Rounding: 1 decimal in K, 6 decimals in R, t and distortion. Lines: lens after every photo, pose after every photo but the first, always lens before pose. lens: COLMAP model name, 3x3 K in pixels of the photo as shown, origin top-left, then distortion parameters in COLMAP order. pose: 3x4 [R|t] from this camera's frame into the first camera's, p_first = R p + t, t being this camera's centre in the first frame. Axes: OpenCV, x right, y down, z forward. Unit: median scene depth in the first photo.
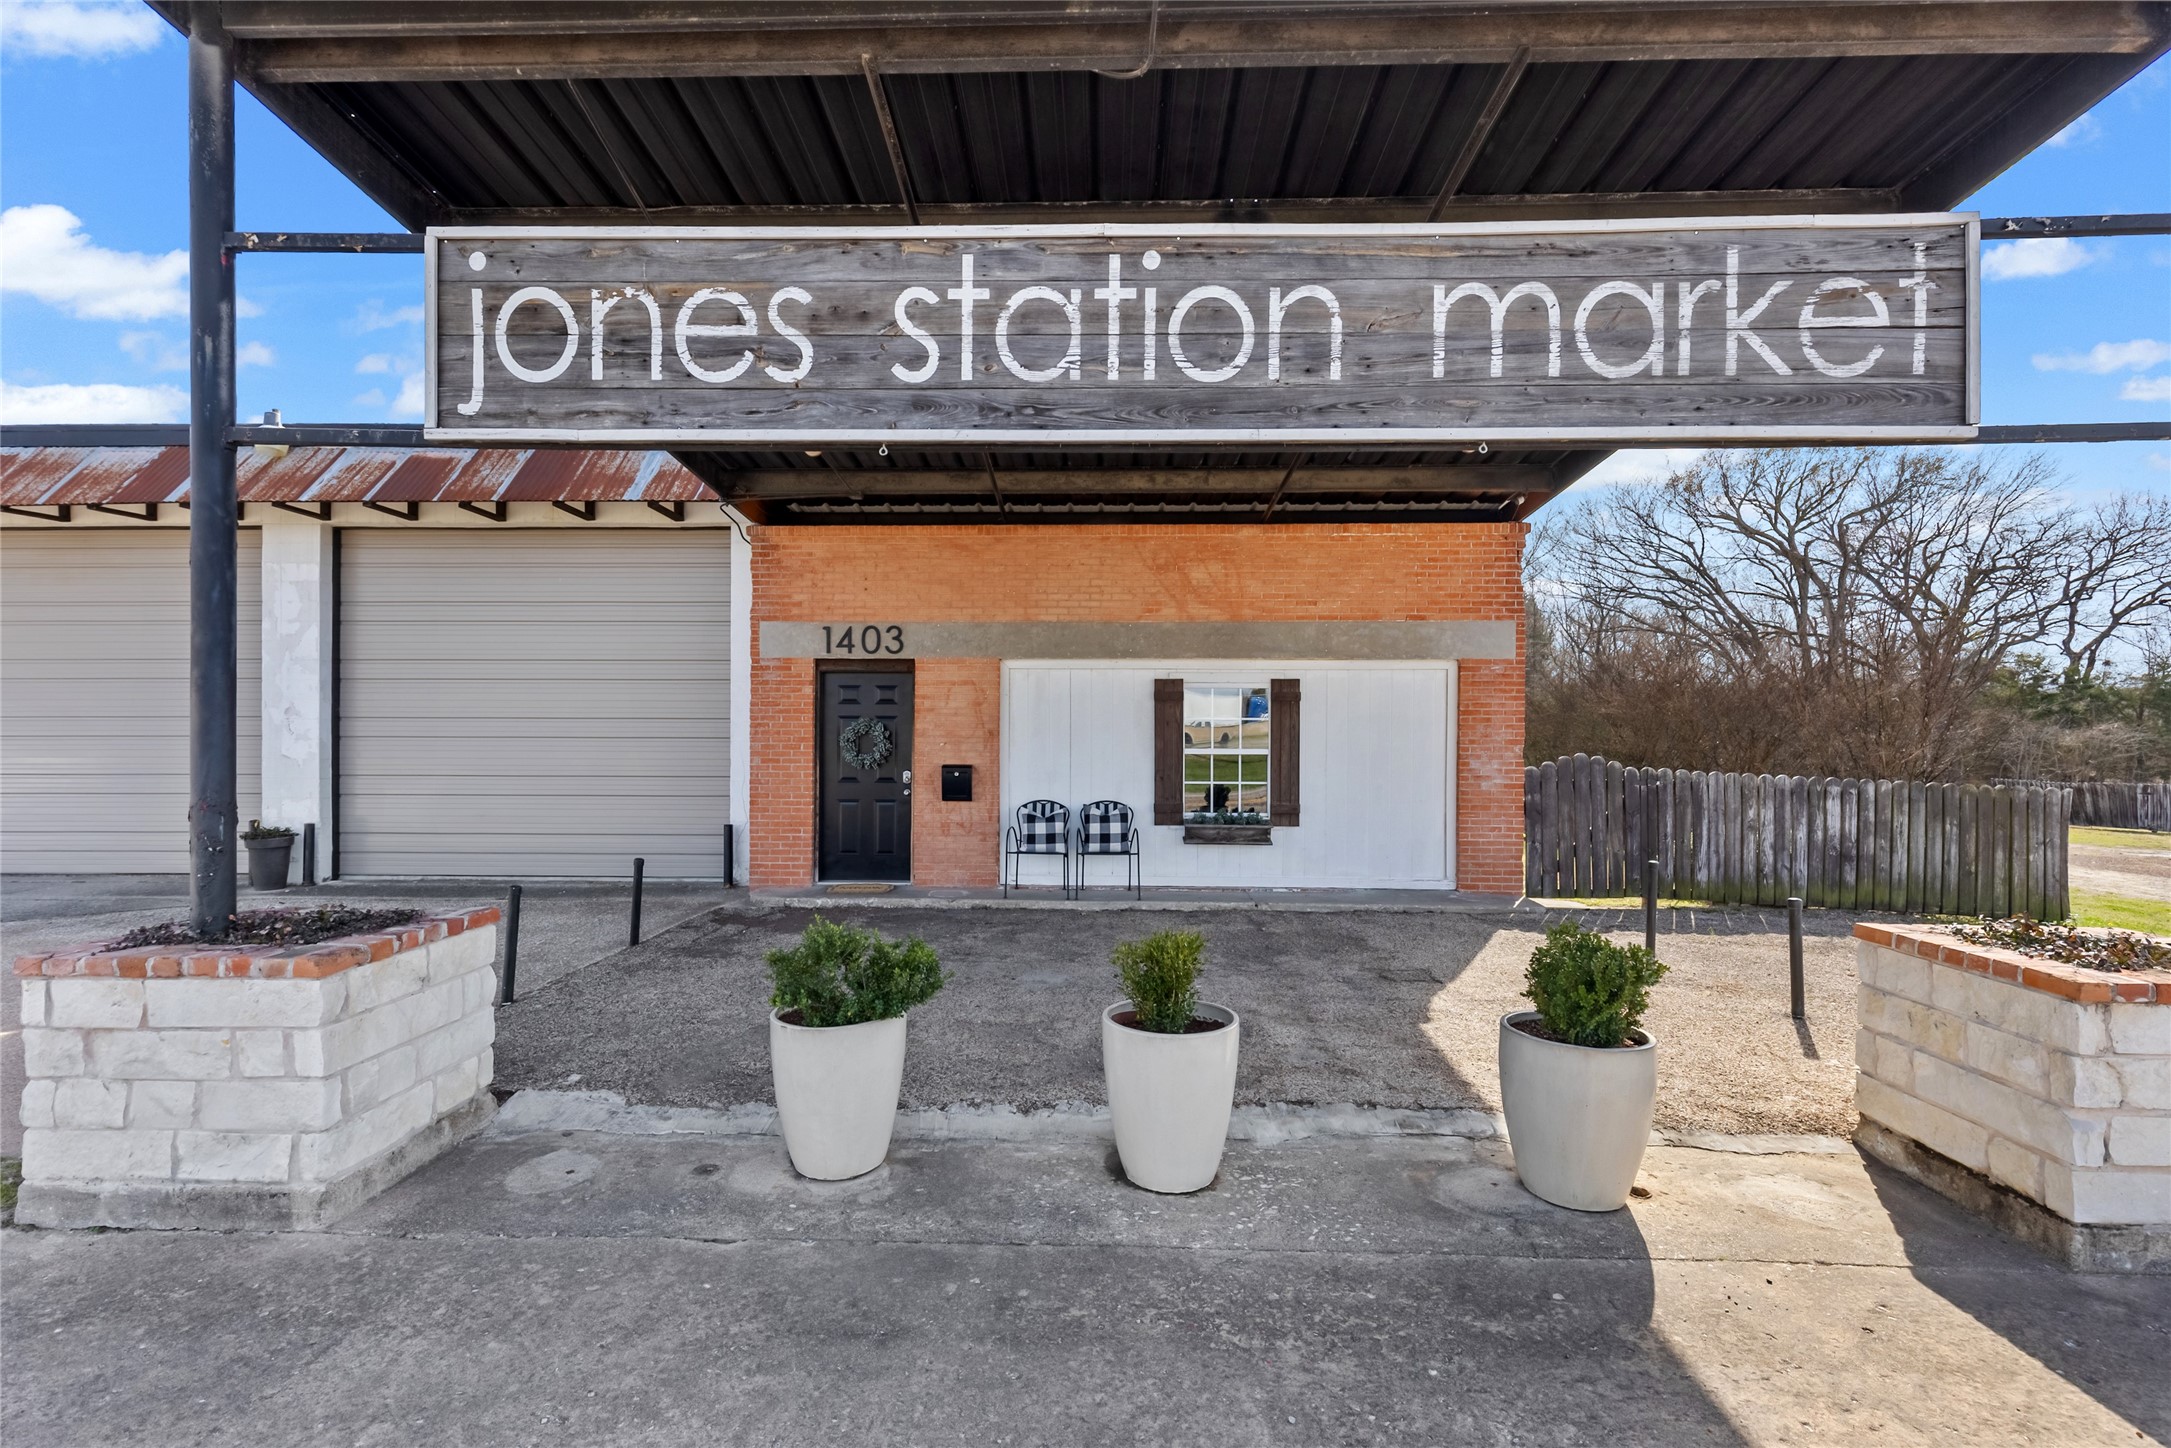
lens RADIAL K [[970.6, 0, 1083.0], [0, 970.6, 732.0], [0, 0, 1]] dist [0.002629, -0.000449]
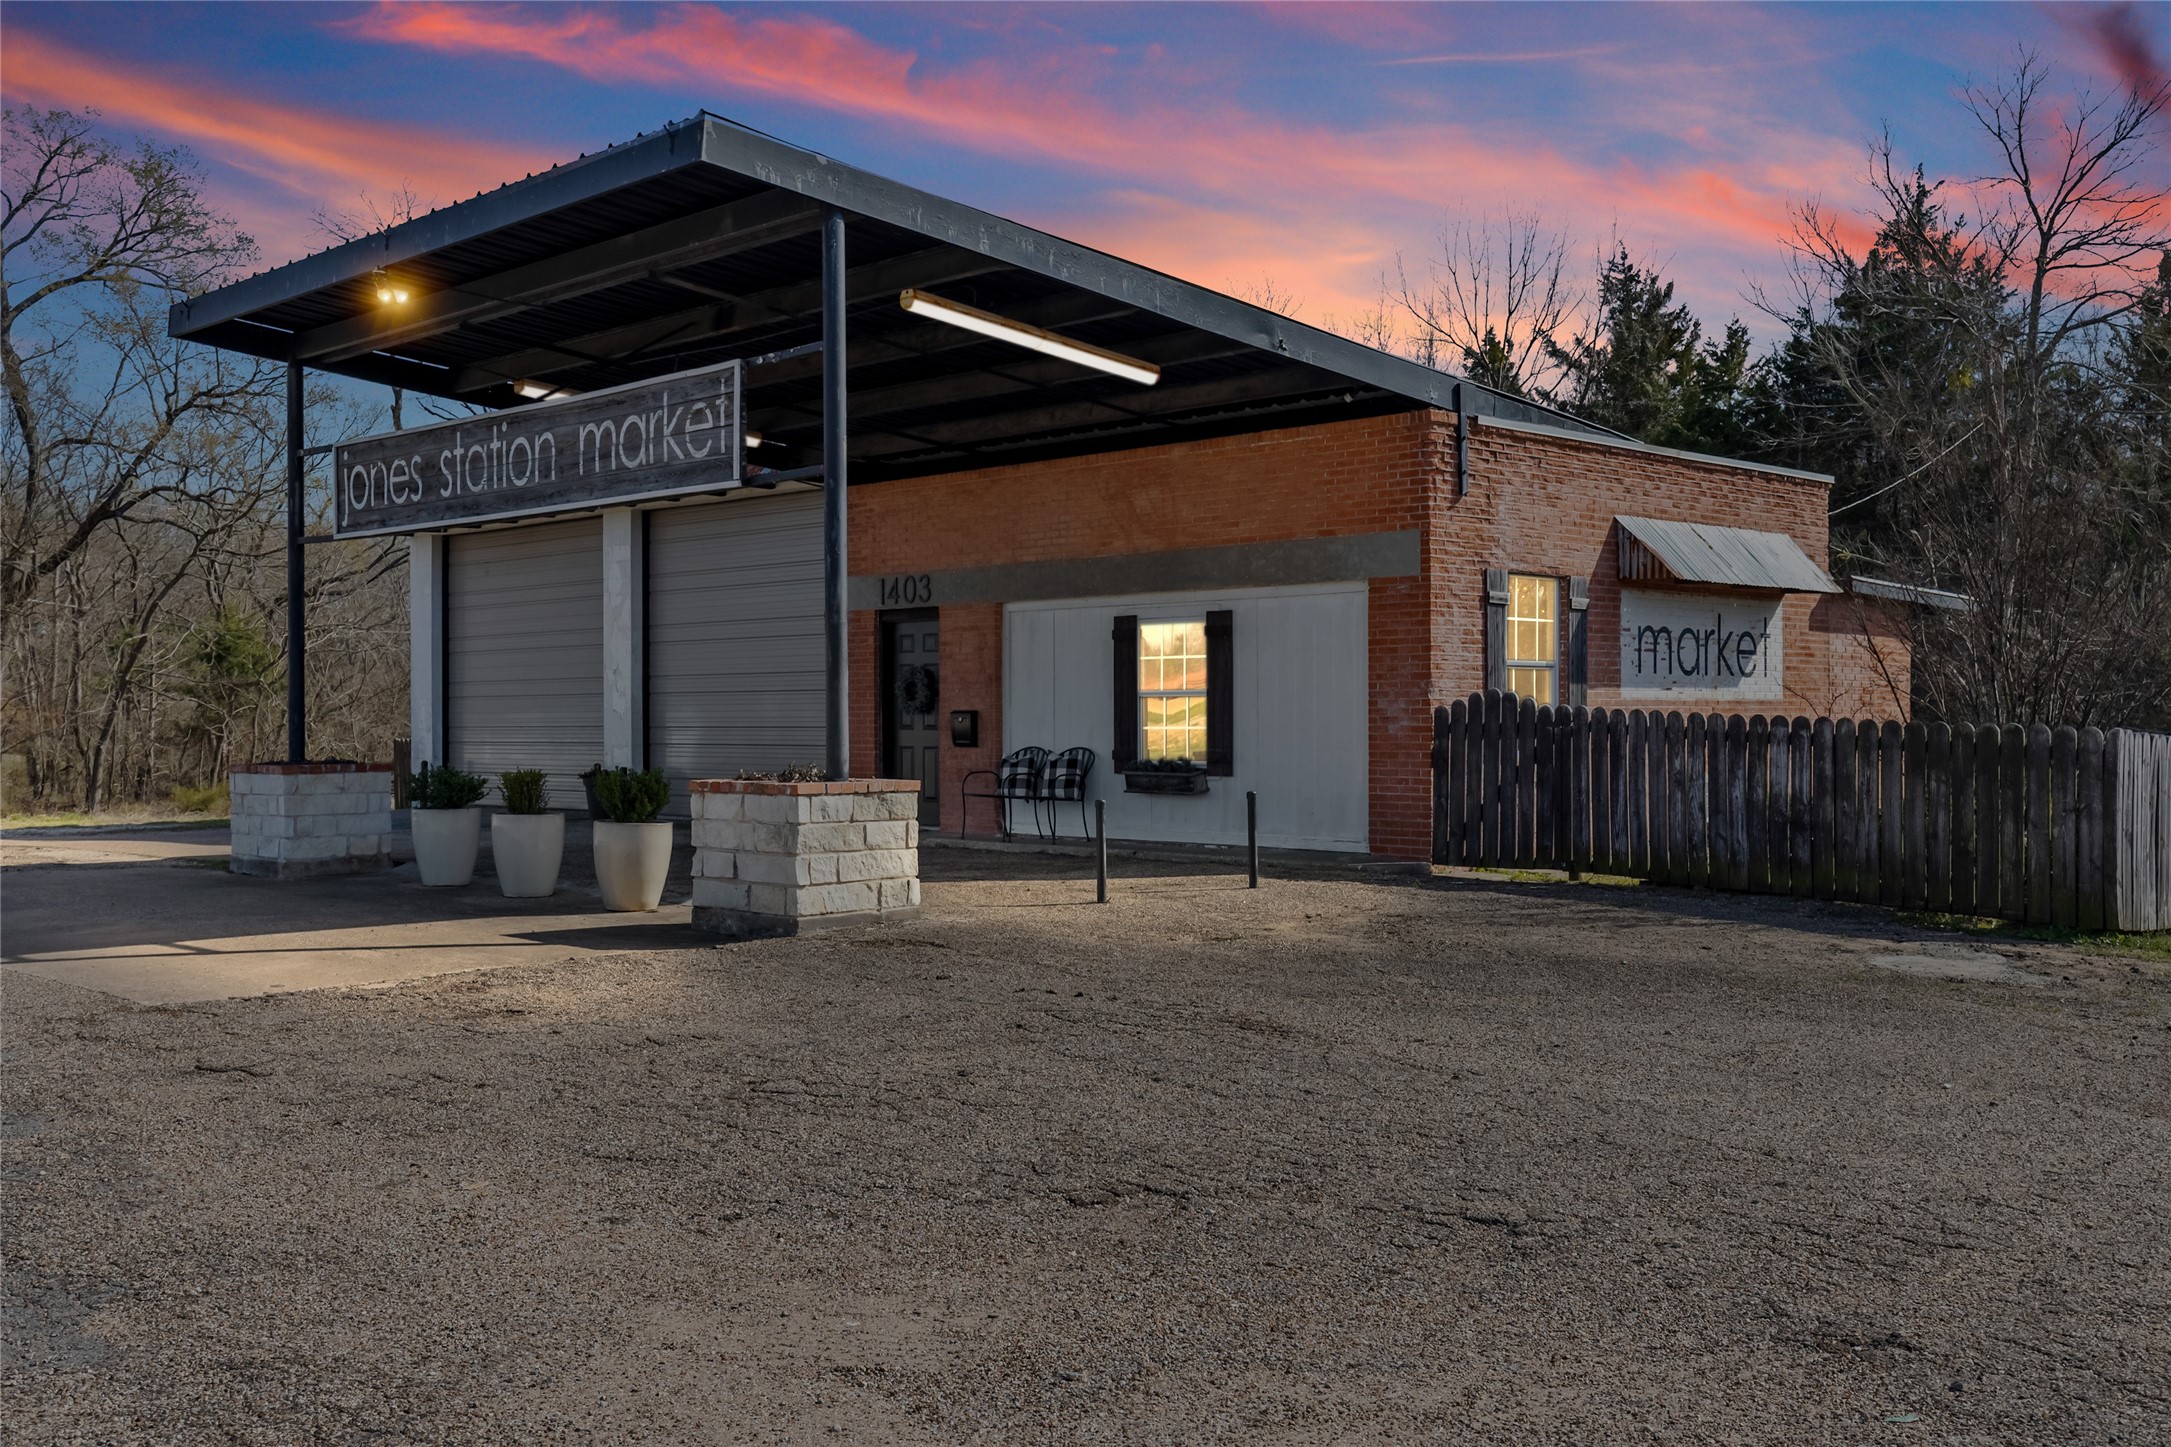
lens RADIAL K [[2089.9, 0, 1104.1], [0, 2089.9, 723.4], [0, 0, 1]] dist [-0.000034, 0.000000]
pose [[0.732094, -0.005808, -0.681179, 1.458969], [0.008543, 0.999963, 0.000655, 0.047570], [0.681150, -0.006299, 0.732117, -0.486397]]
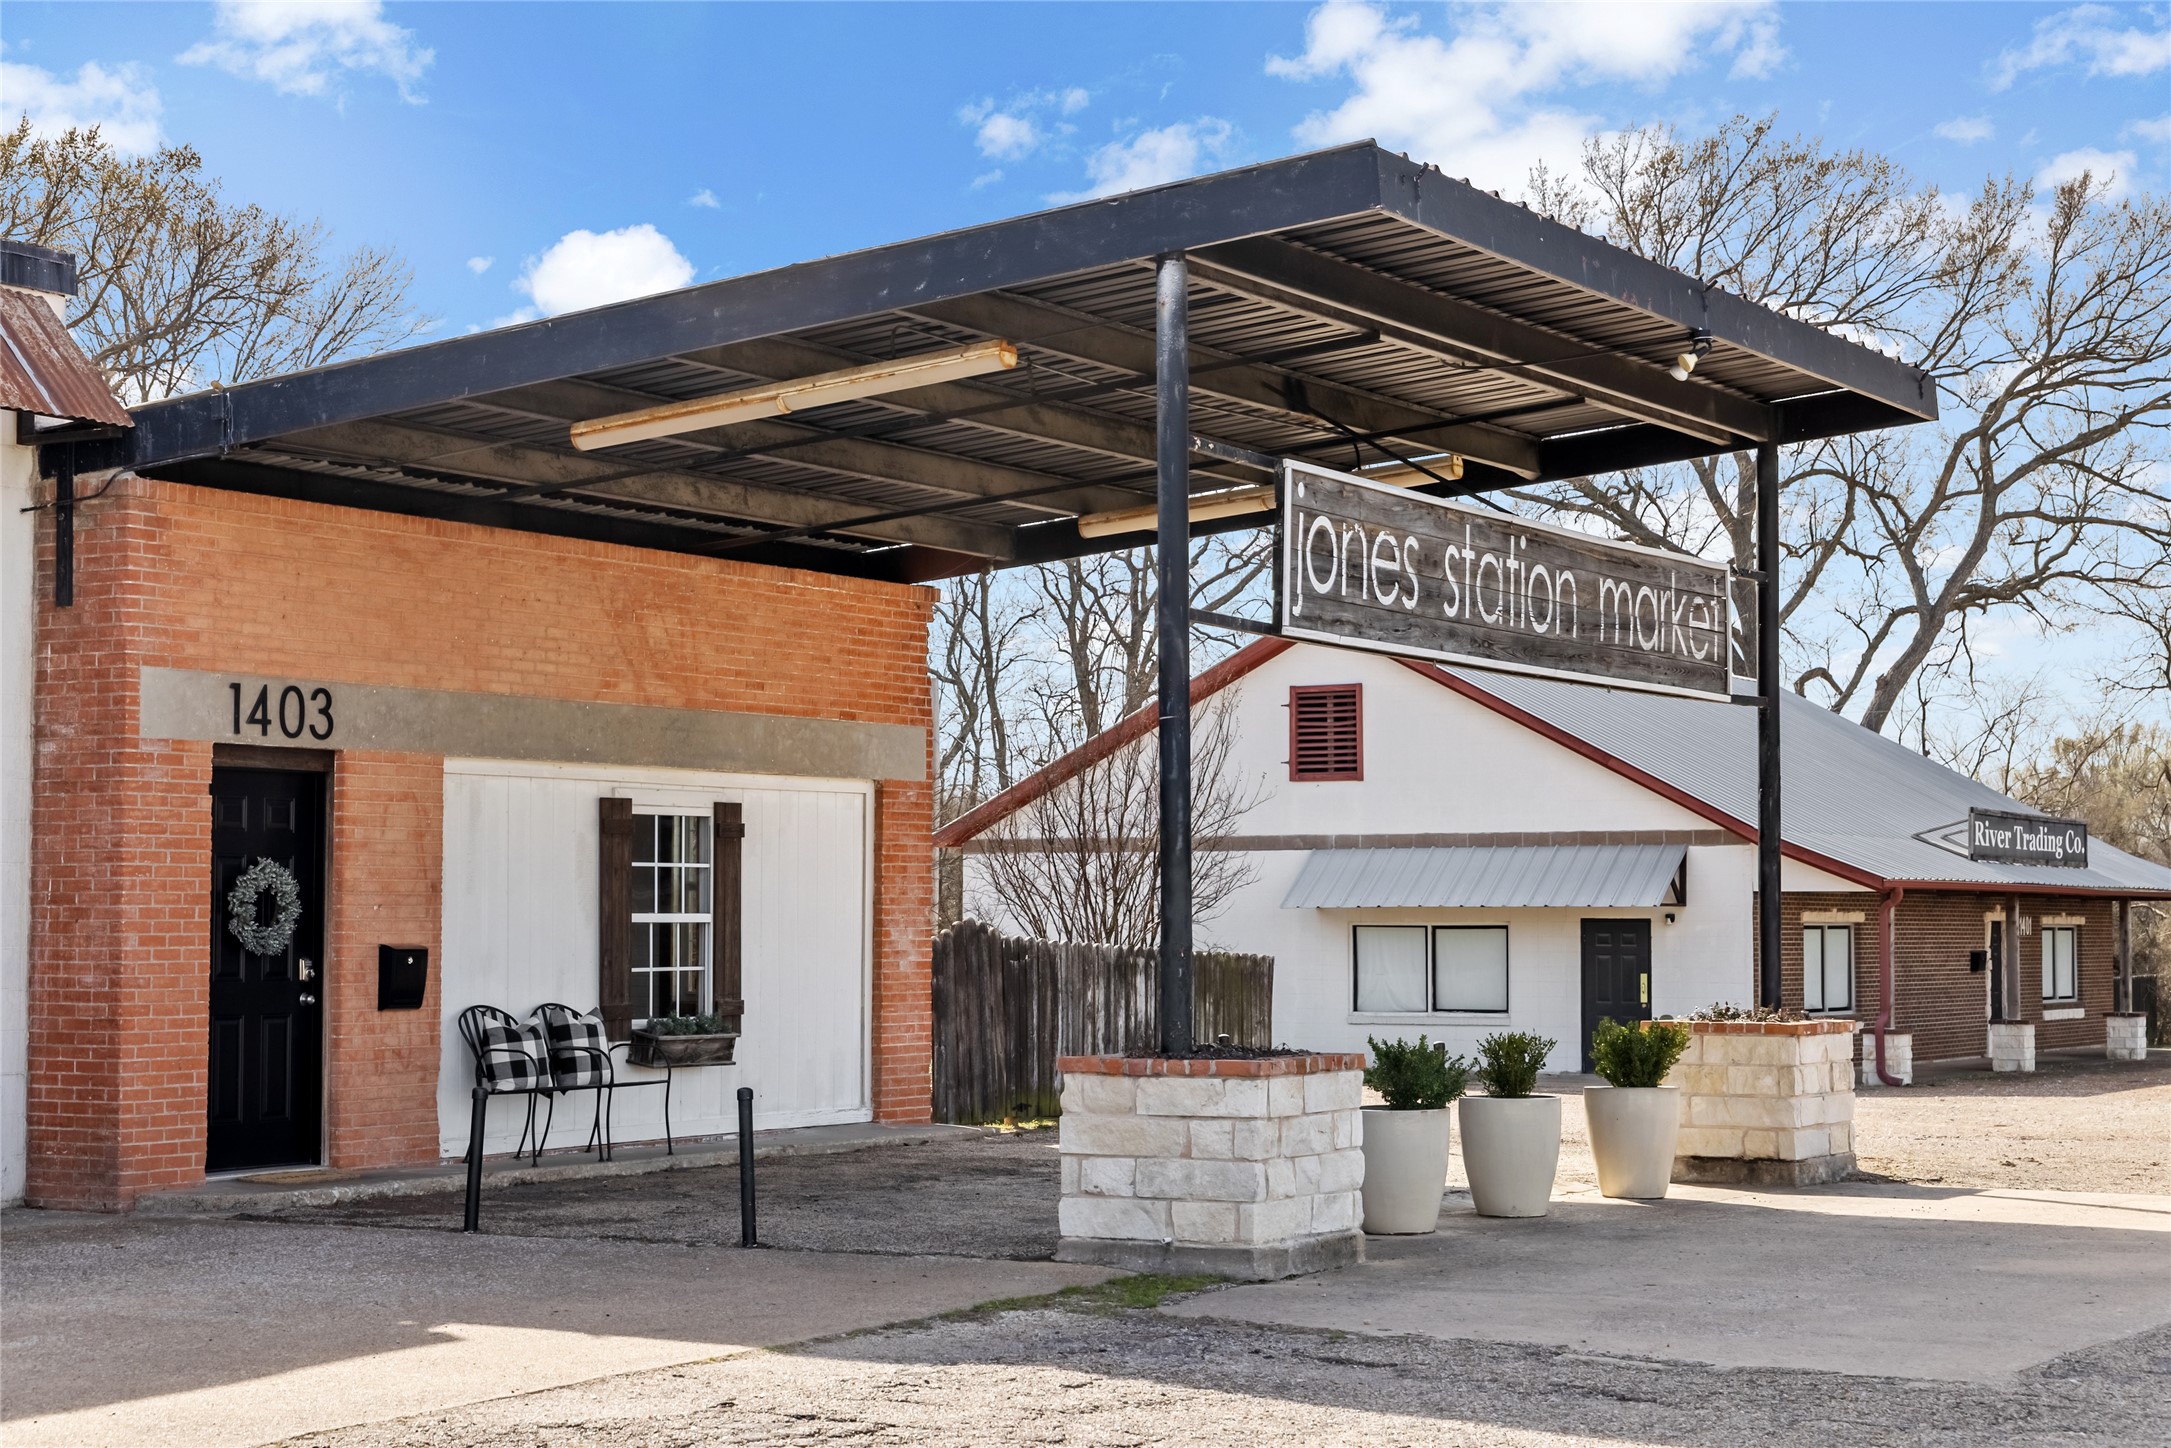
lens RADIAL K [[3713.1, 0, 1086.2], [0, 3713.1, 723.2], [0, 0, 1]] dist [0.038007, 0.000000]
pose [[0.472621, 0.040722, 0.880325, -1.841492], [0.000321, 0.998924, -0.046380, 0.006314], [-0.881266, 0.022203, 0.472099, -0.356810]]
